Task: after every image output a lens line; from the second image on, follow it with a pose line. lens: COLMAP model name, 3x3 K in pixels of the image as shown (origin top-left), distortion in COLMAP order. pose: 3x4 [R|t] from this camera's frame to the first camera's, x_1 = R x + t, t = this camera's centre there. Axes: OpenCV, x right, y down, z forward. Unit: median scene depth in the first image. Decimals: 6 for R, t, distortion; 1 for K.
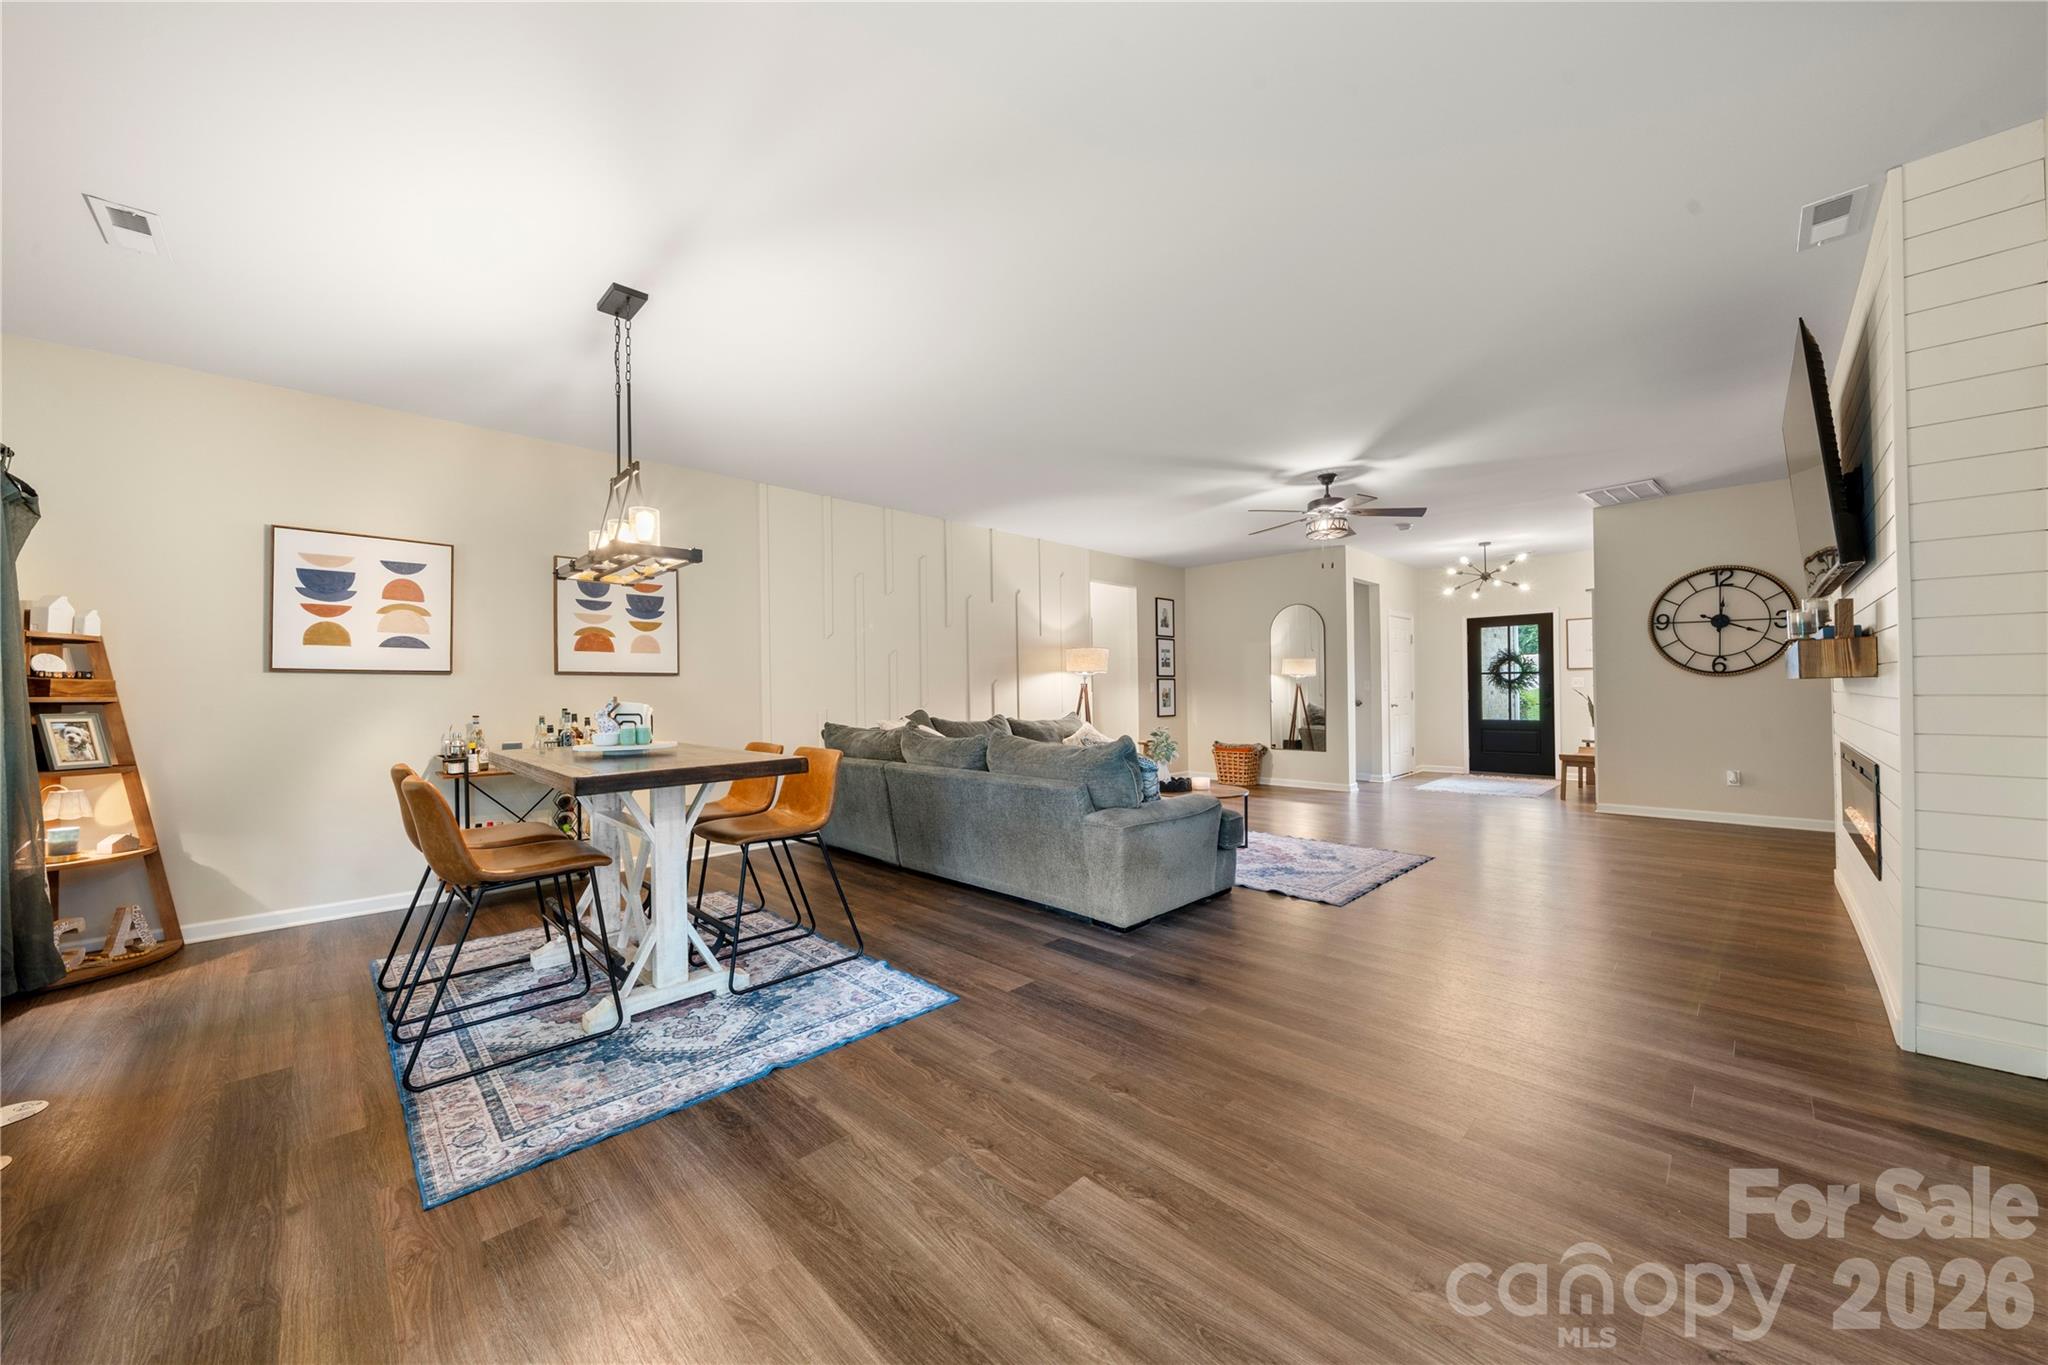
lens RADIAL K [[730.1, 0, 1015.3], [0, 730.1, 691.9], [0, 0, 1]] dist [-0.003061, -0.001007]
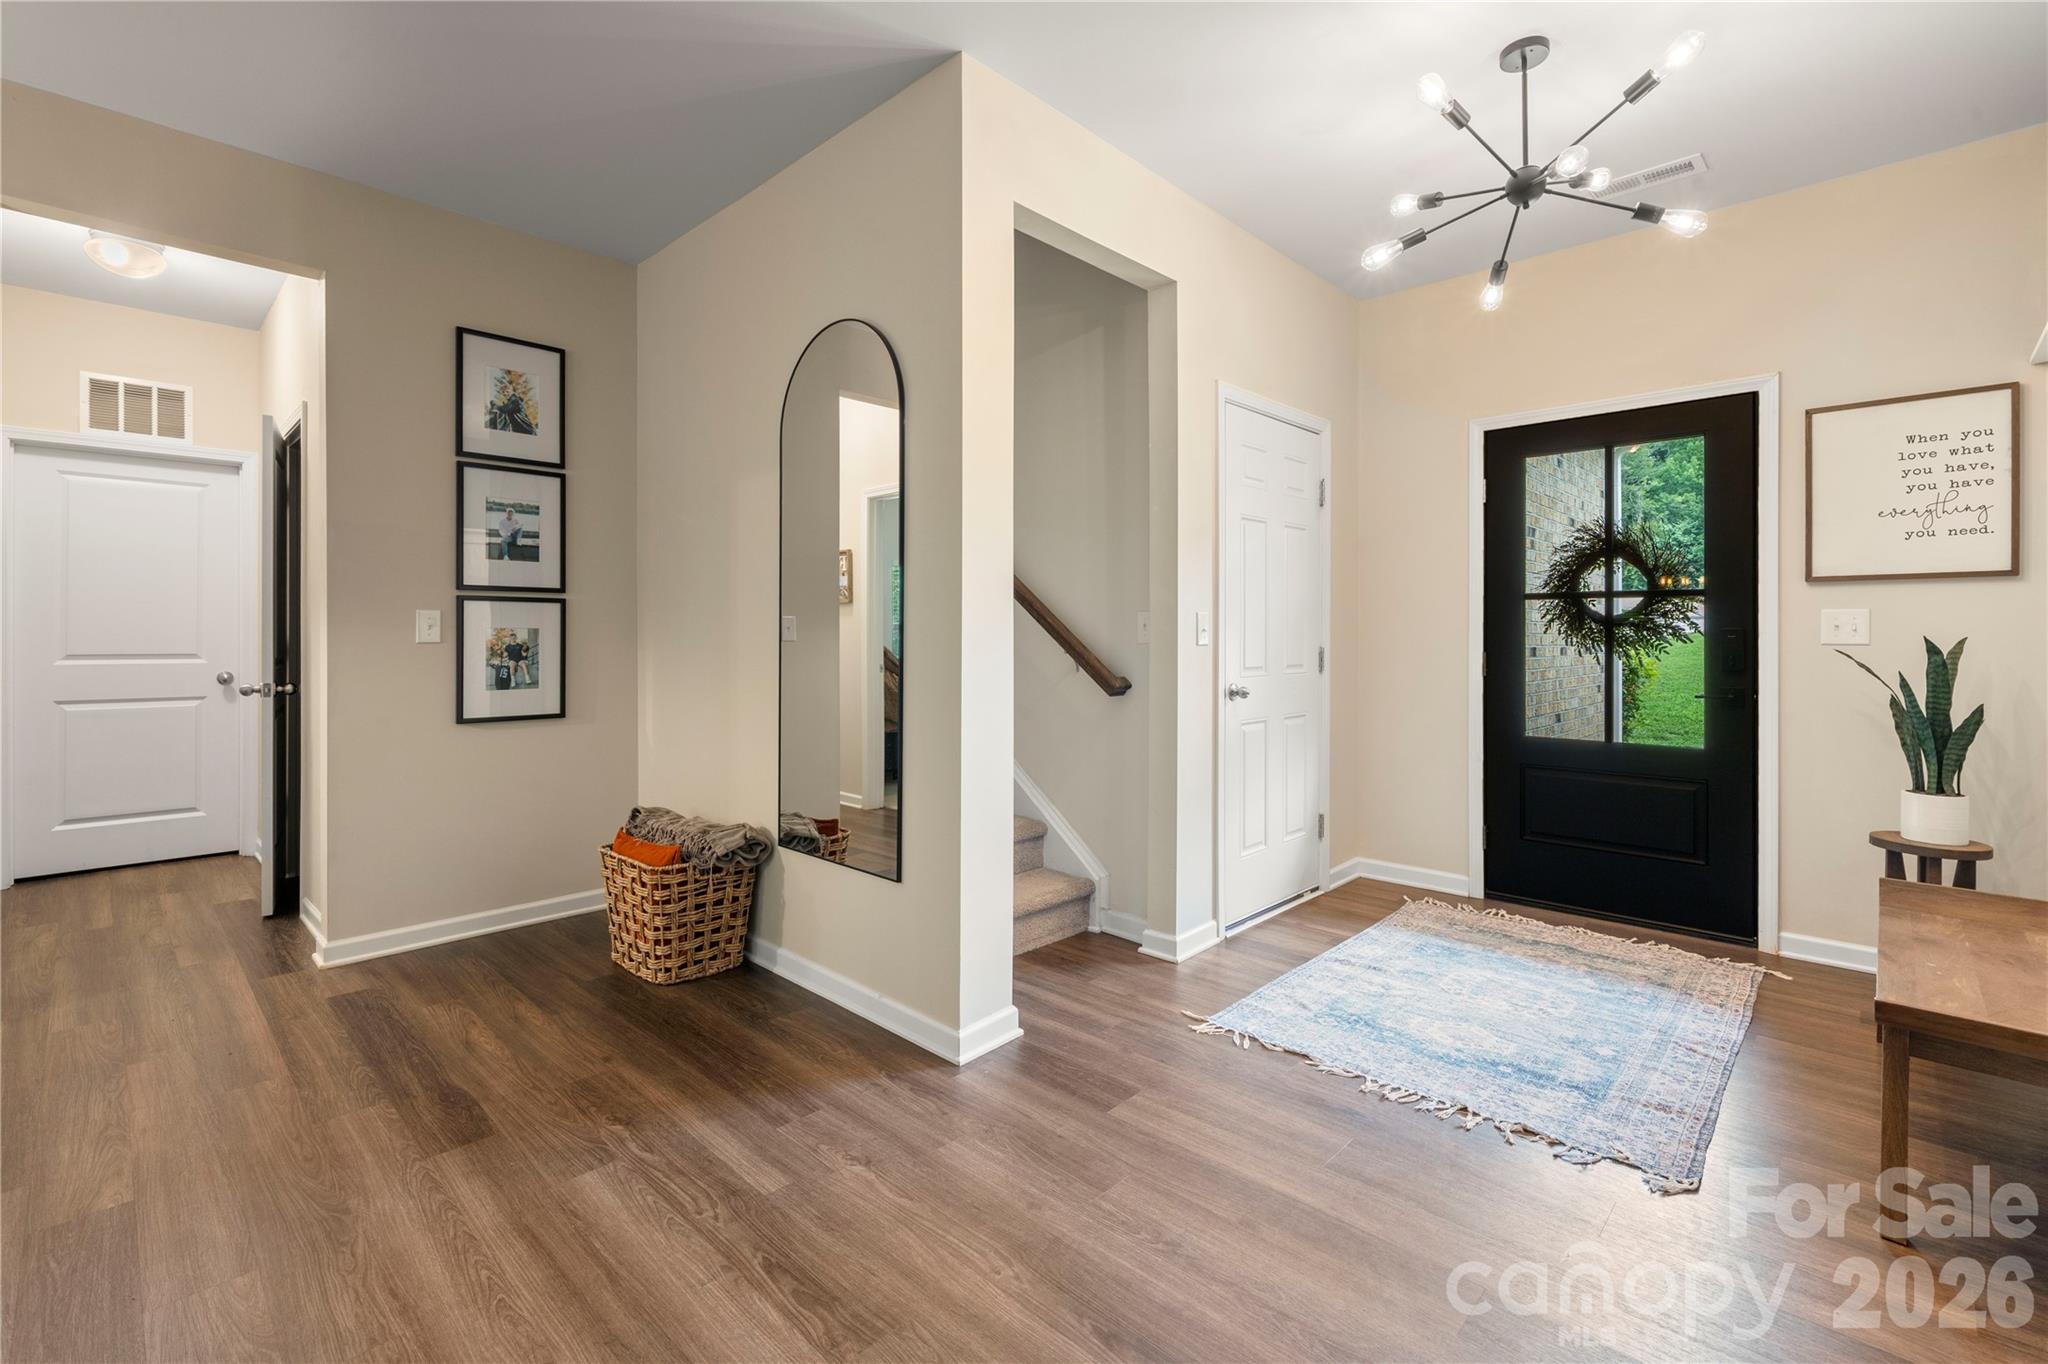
lens RADIAL K [[890.2, 0, 1020.1], [0, 890.2, 637.6], [0, 0, 1]] dist [0.001247, -0.002431]
pose [[0.999592, 0.012725, 0.025555, 0.647009], [-0.012870, 0.999902, 0.005531, -0.009445], [-0.025482, -0.005858, 0.999658, 0.971762]]
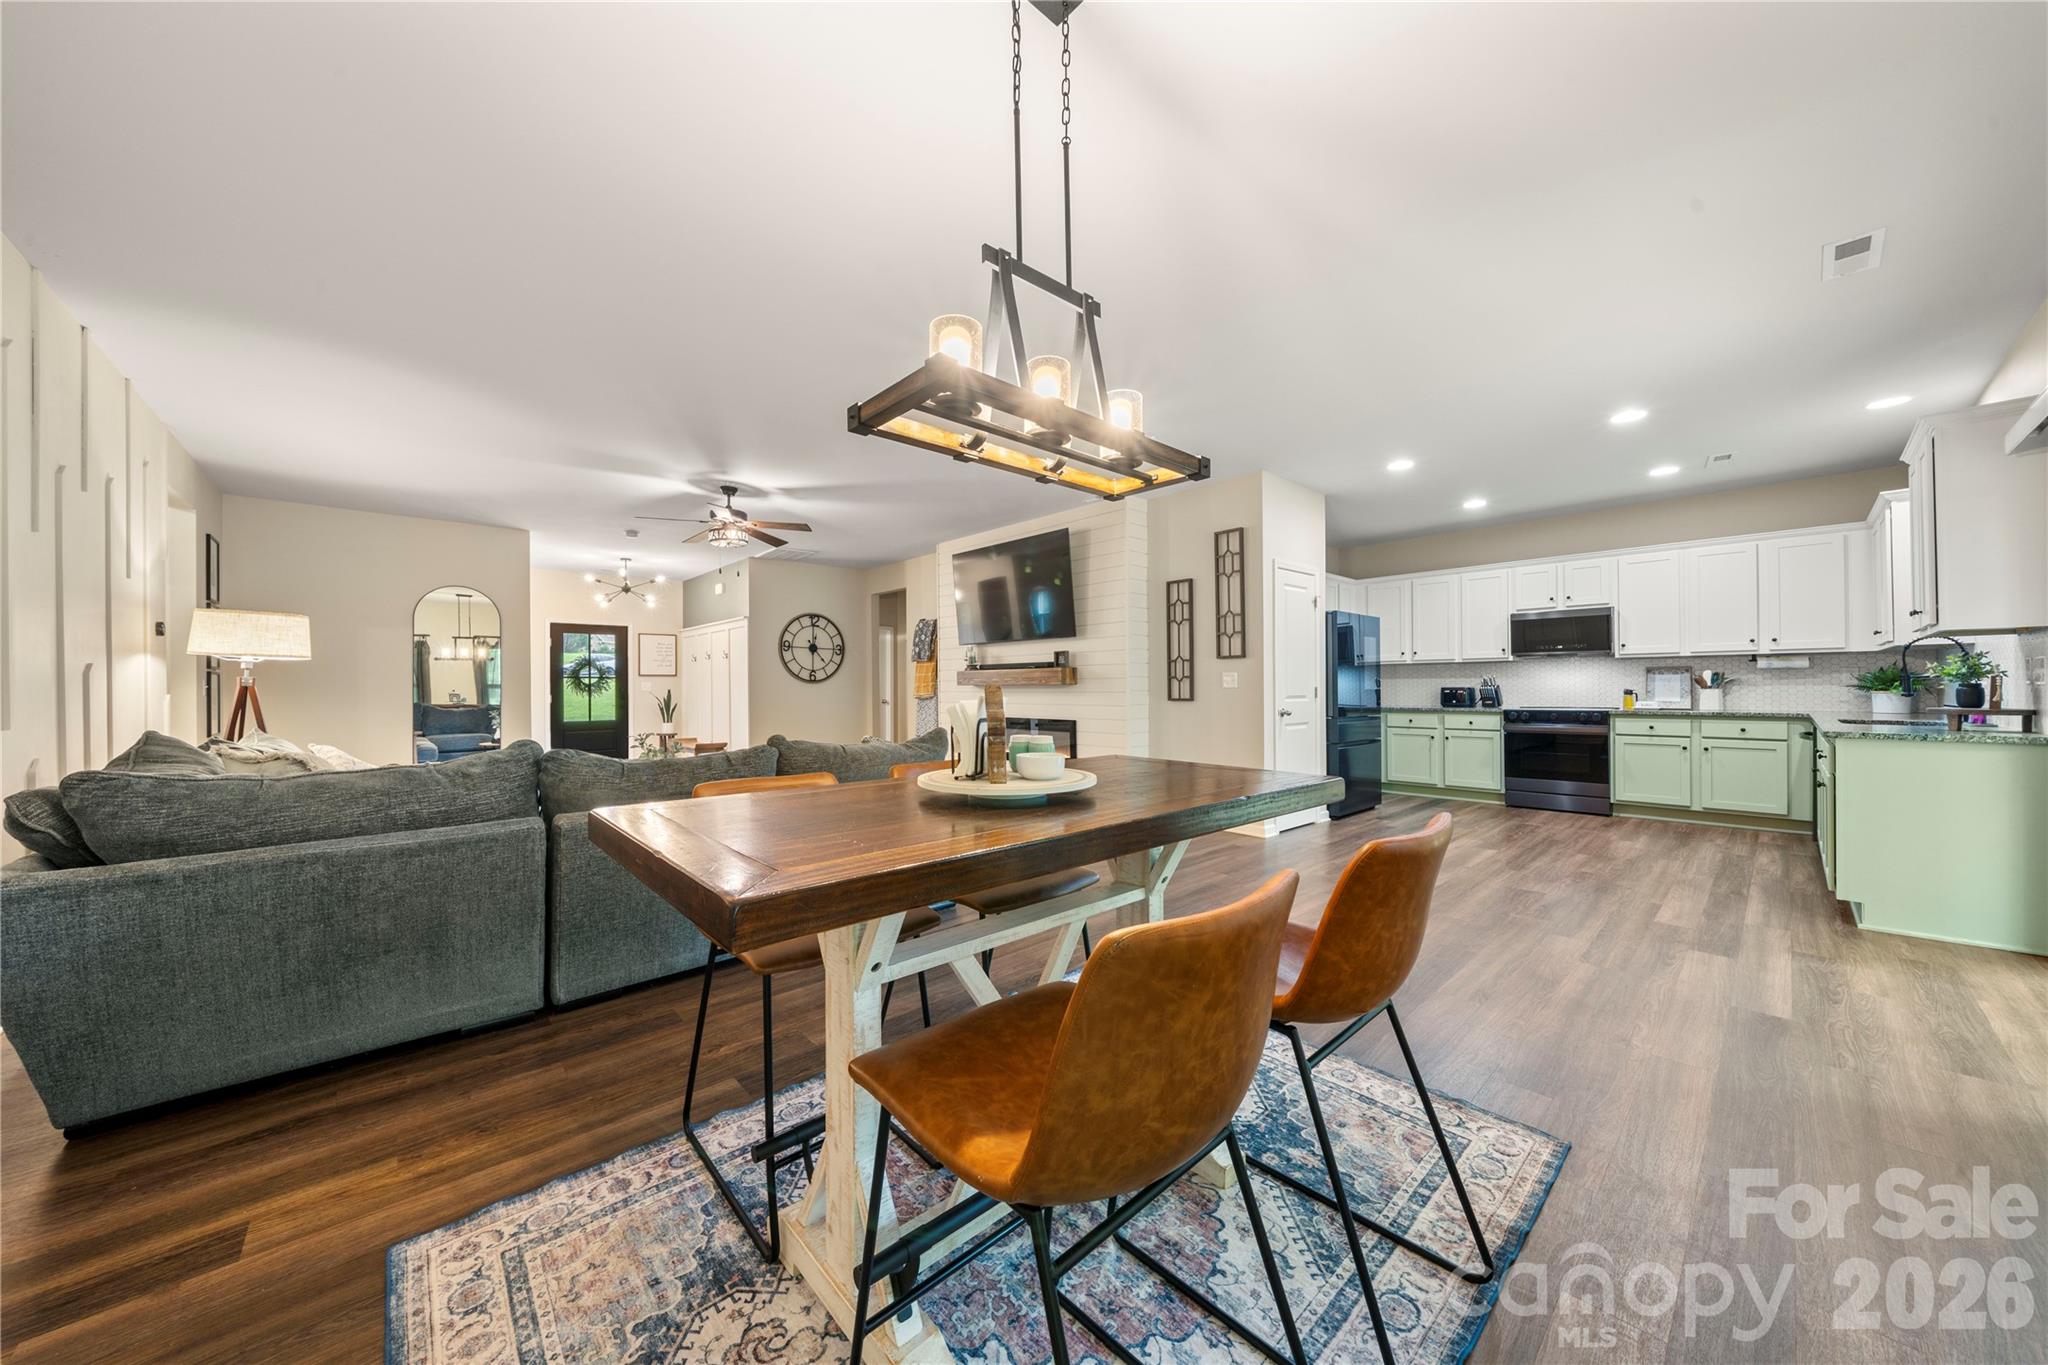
lens RADIAL K [[699.5, 0, 1028.2], [0, 699.5, 688.1], [0, 0, 1]] dist [-0.005640, 0.000338]
pose [[0.028010, 0.010238, 0.999555, -0.532789], [0.005815, 0.999929, -0.010405, 0.007347], [-0.999591, 0.006103, 0.027949, 0.502429]]
